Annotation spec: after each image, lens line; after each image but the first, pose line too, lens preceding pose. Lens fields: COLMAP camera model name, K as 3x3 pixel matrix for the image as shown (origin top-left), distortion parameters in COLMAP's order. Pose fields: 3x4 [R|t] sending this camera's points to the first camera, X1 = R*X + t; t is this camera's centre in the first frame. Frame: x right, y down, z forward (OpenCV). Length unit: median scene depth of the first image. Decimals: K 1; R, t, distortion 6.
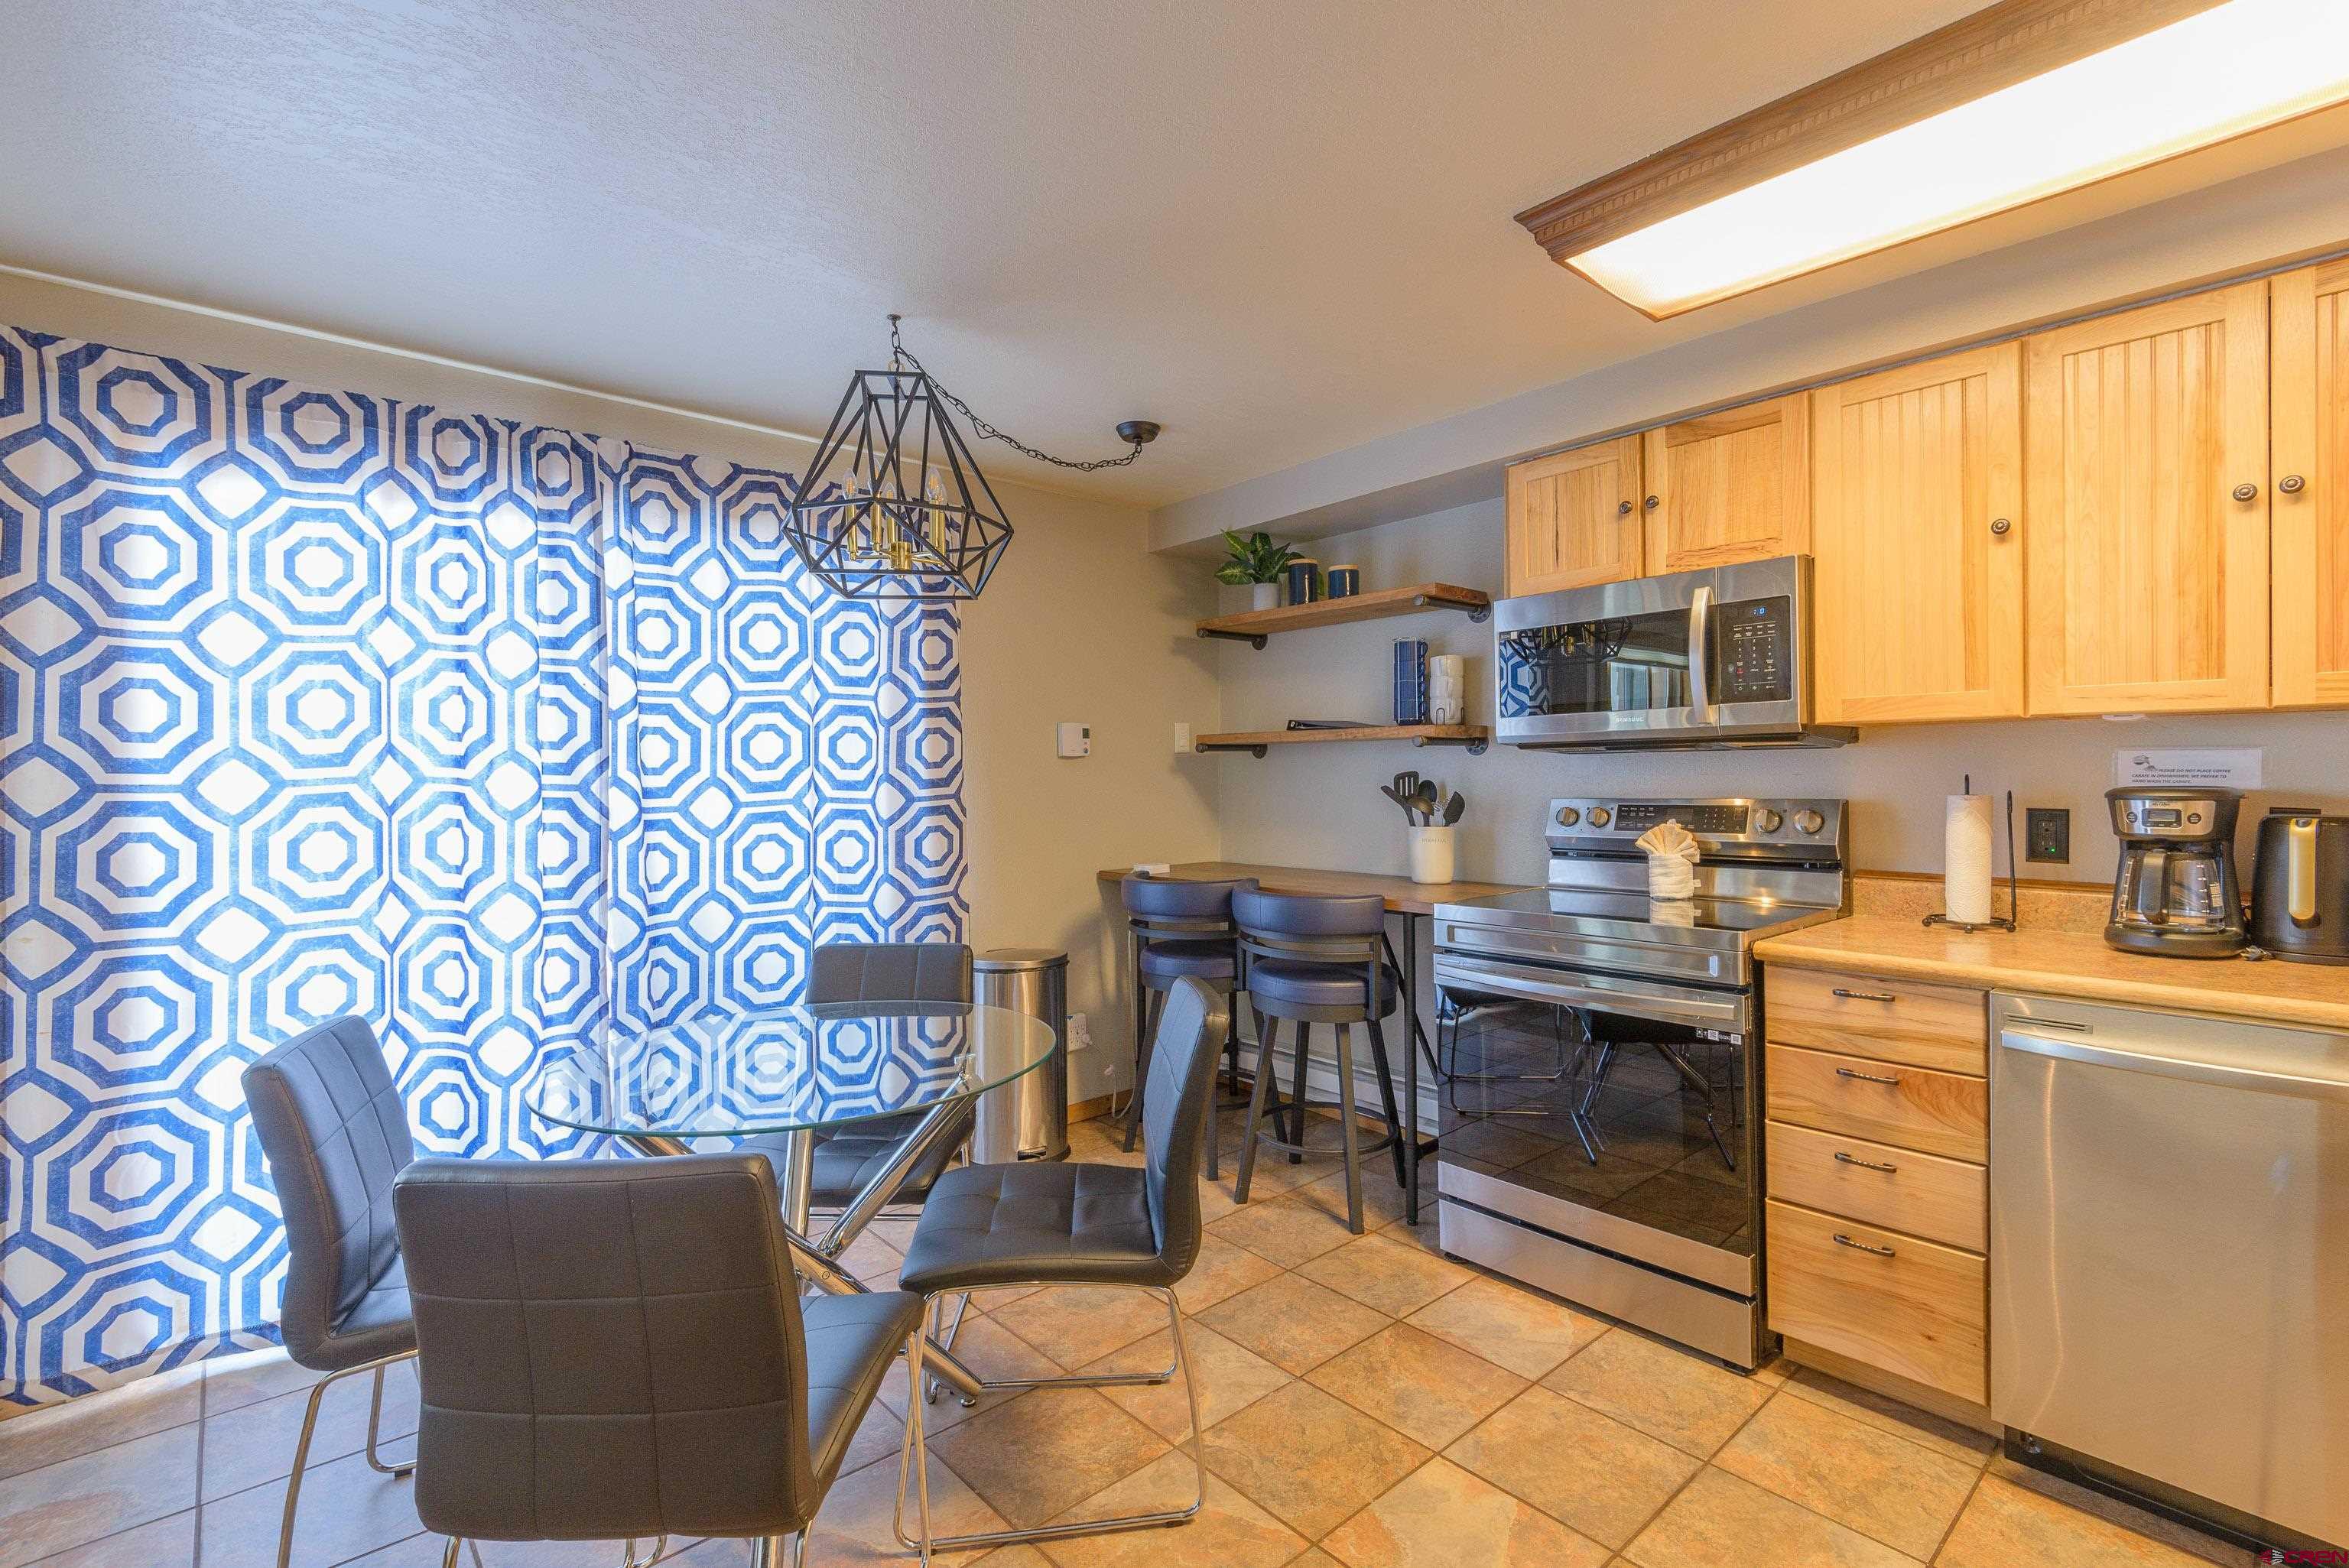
lens RADIAL K [[1070.4, 0, 1174.5], [0, 1070.4, 784.0], [0, 0, 1]] dist [0.032389, -0.011243]
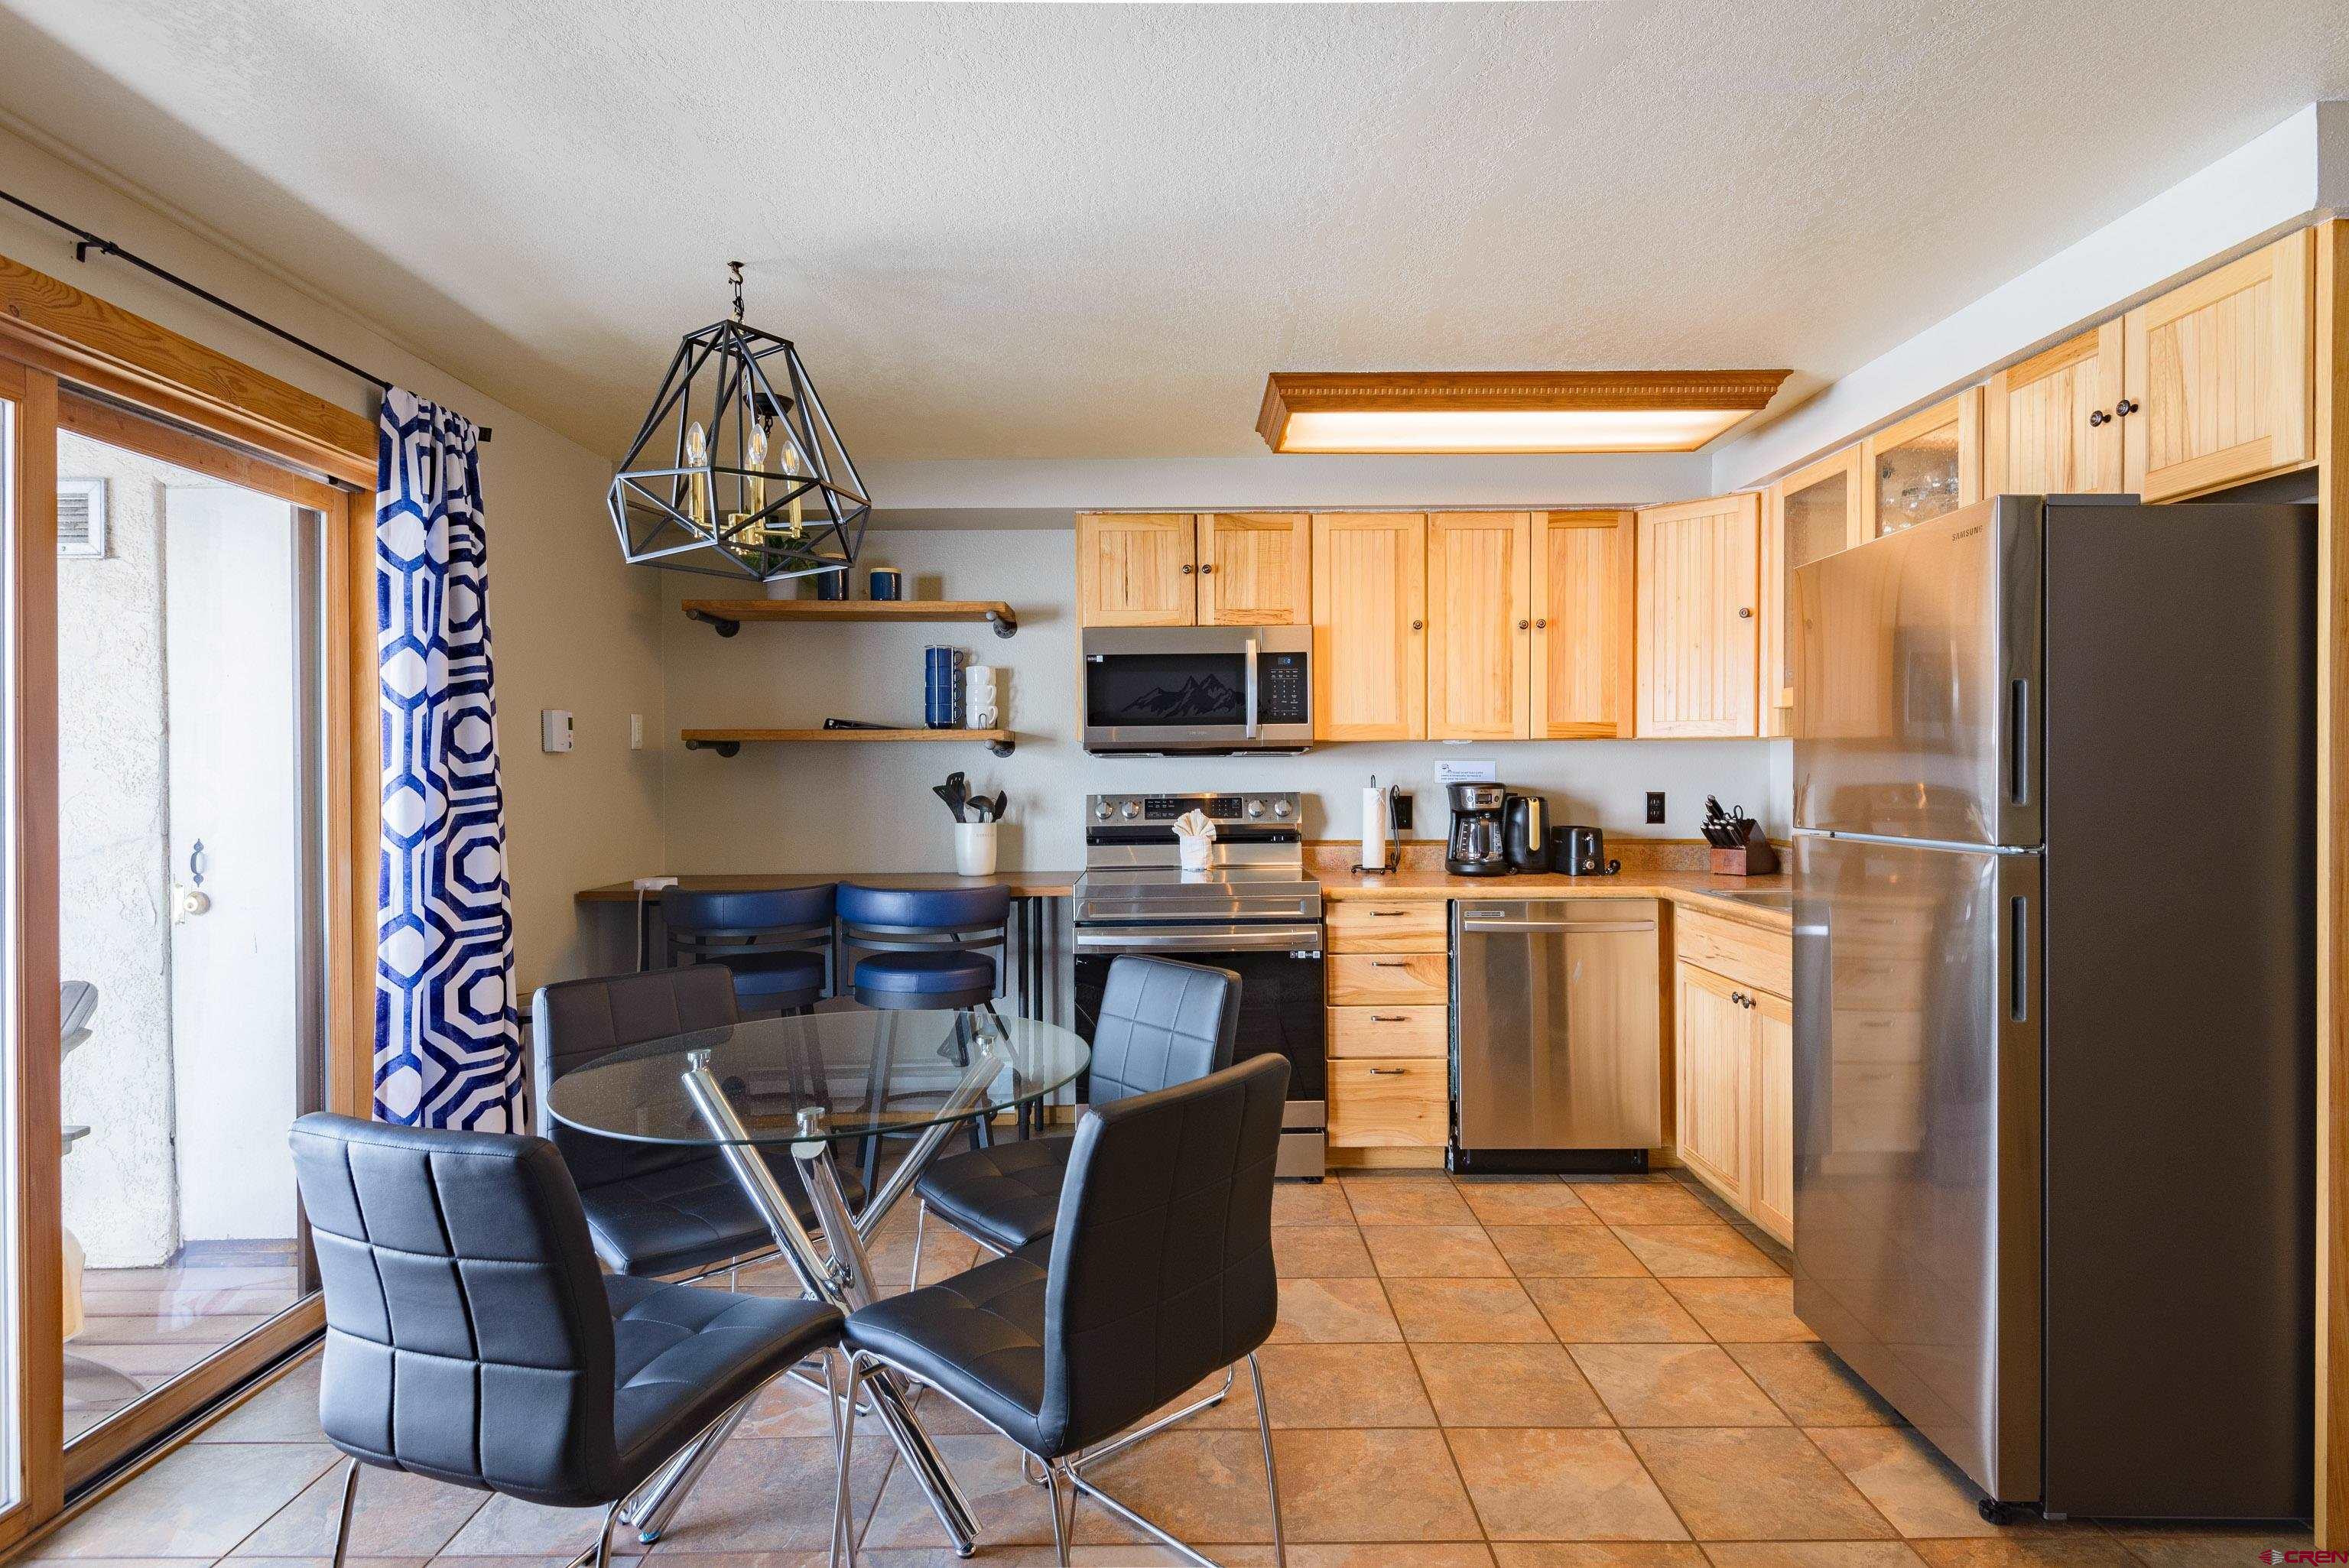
lens RADIAL K [[1227.7, 0, 1174.5], [0, 1227.7, 784.0], [0, 0, 1]] dist [0.035211, -0.000302]
pose [[0.661034, 0.003307, 0.750348, -0.745662], [0.005371, 0.999944, -0.009139, 0.017115], [-0.750336, 0.010071, 0.660980, 0.037162]]
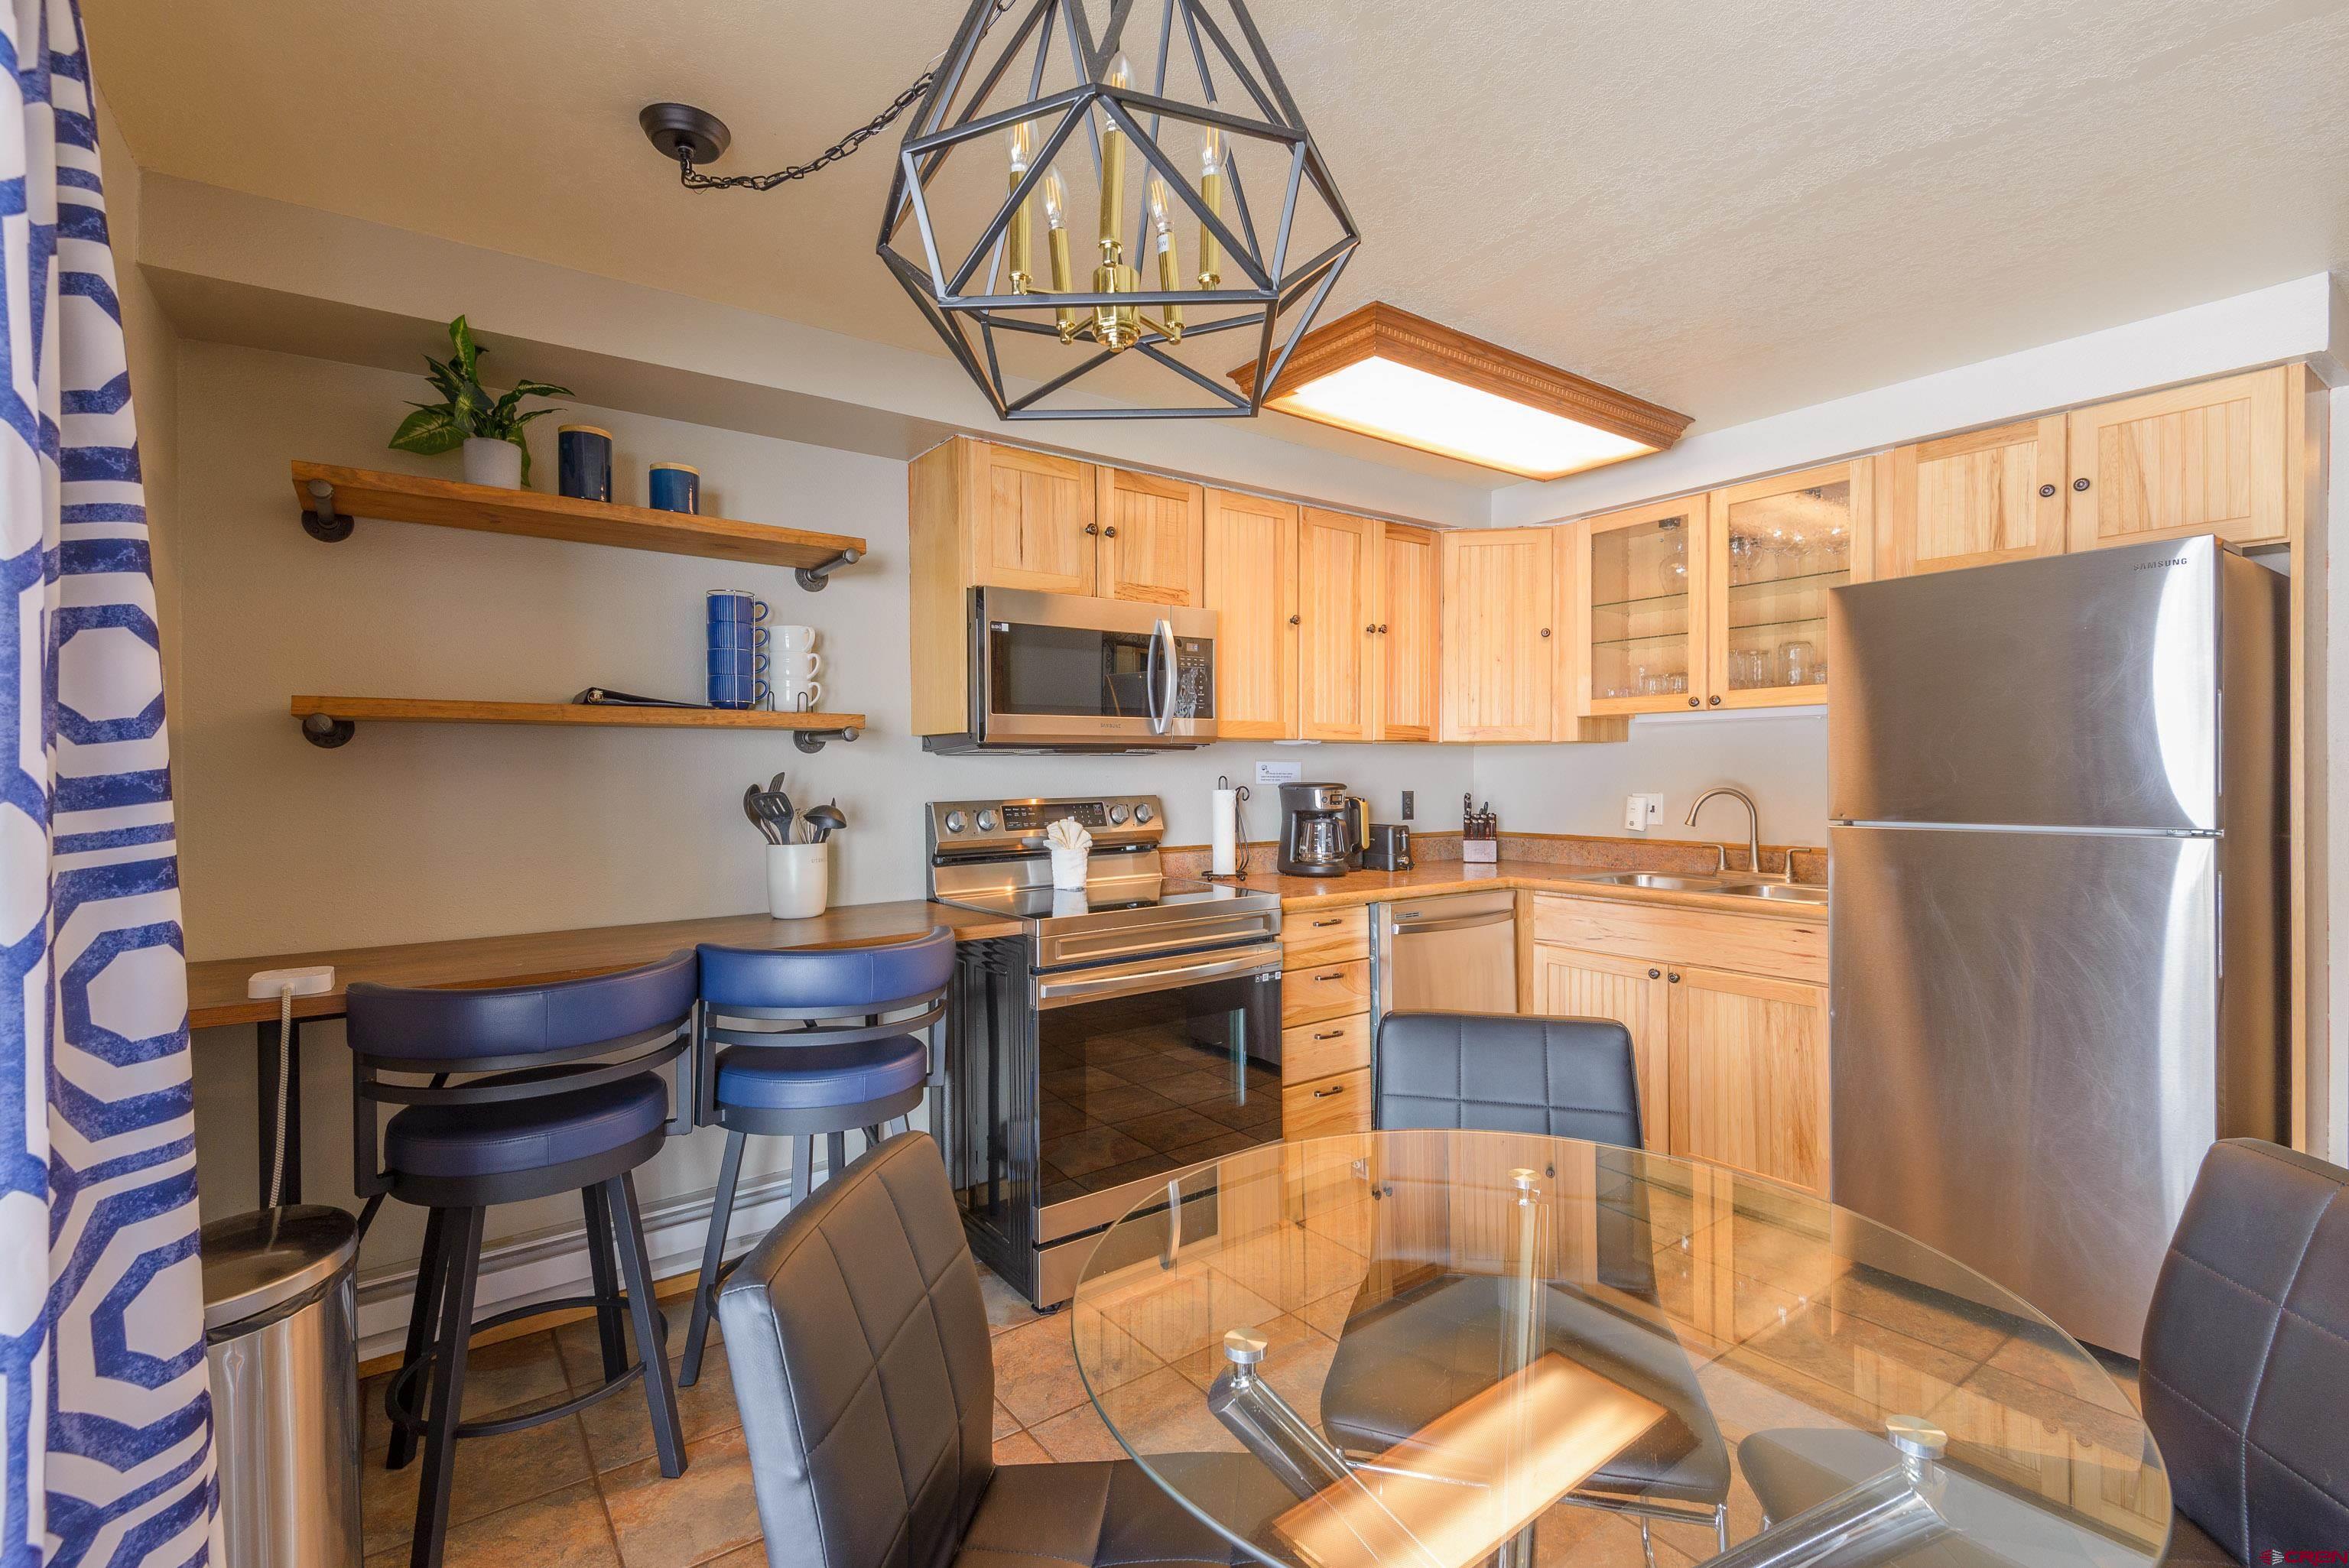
lens RADIAL K [[1070.4, 0, 1174.5], [0, 1070.4, 784.0], [0, 0, 1]] dist [0.032389, -0.011243]
pose [[0.081059, 0.004857, 0.996697, -0.685219], [0.019443, 0.999790, -0.006453, 0.008625], [-0.996520, 0.019902, 0.080947, 0.884769]]
